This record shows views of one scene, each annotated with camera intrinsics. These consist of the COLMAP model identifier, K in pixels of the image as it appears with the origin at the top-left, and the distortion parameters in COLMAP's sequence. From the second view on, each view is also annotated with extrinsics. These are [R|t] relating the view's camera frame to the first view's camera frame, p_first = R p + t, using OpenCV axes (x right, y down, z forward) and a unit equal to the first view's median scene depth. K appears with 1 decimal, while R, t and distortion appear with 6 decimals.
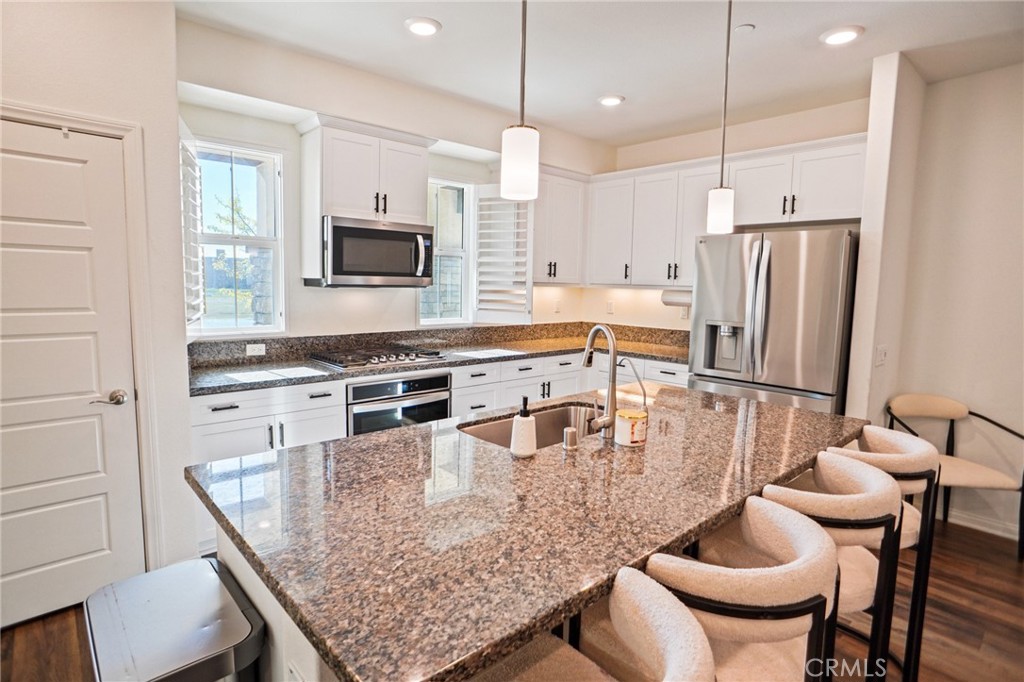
lens RADIAL K [[530.3, 0, 512.2], [0, 530.3, 340.9], [0, 0, 1]] dist [-0.057117, 0.000906]
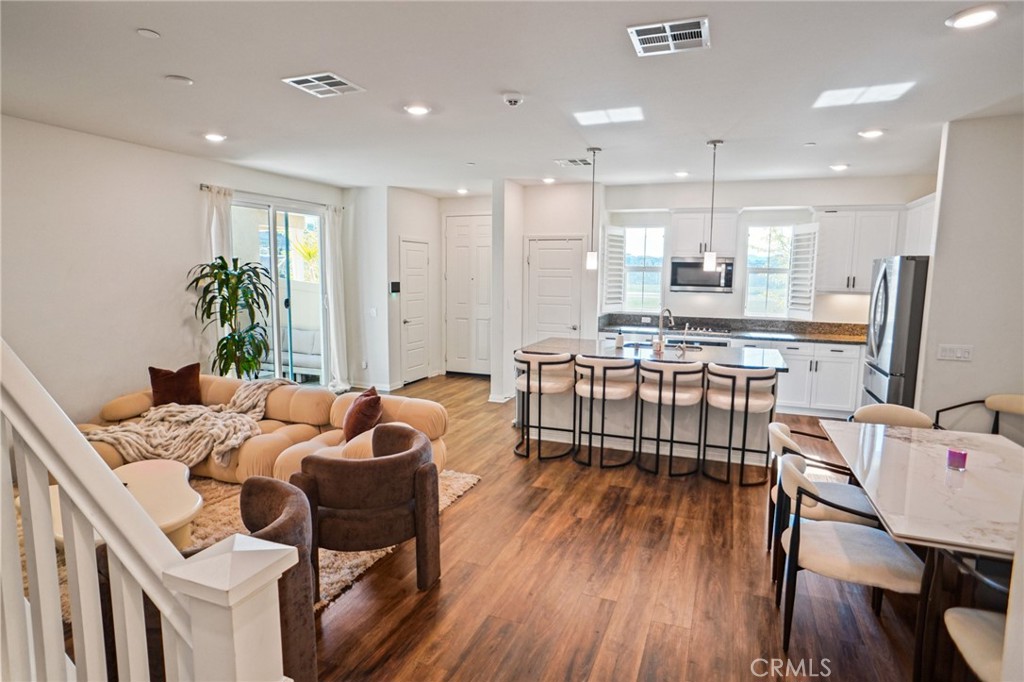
lens RADIAL K [[530.3, 0, 514.6], [0, 530.3, 336.7], [0, 0, 1]] dist [-0.057117, 0.000906]
pose [[0.452241, 0.090650, -0.887277, 1.119564], [-0.103192, 0.993459, 0.048902, 0.033007], [0.885906, 0.069445, 0.458637, -0.438028]]
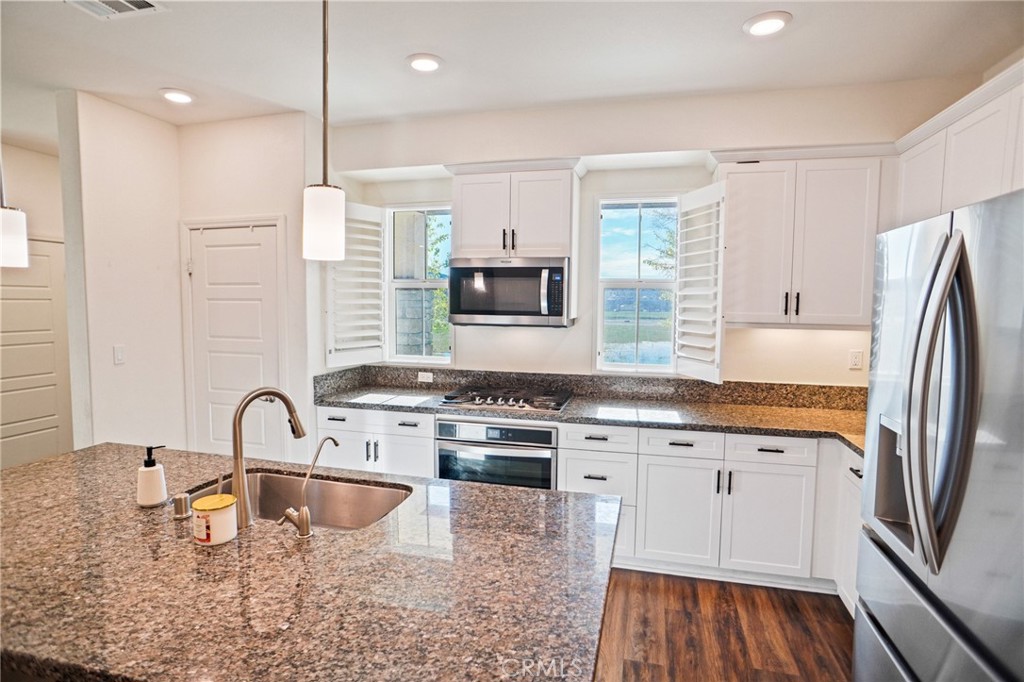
lens RADIAL K [[530.3, 0, 506.3], [0, 530.3, 335.9], [0, 0, 1]] dist [-0.057117, 0.000906]
pose [[0.553304, 0.036091, -0.832197, 0.544227], [-0.093677, 0.995419, -0.019113, -0.064293], [0.827695, 0.088533, 0.554151, 0.460074]]
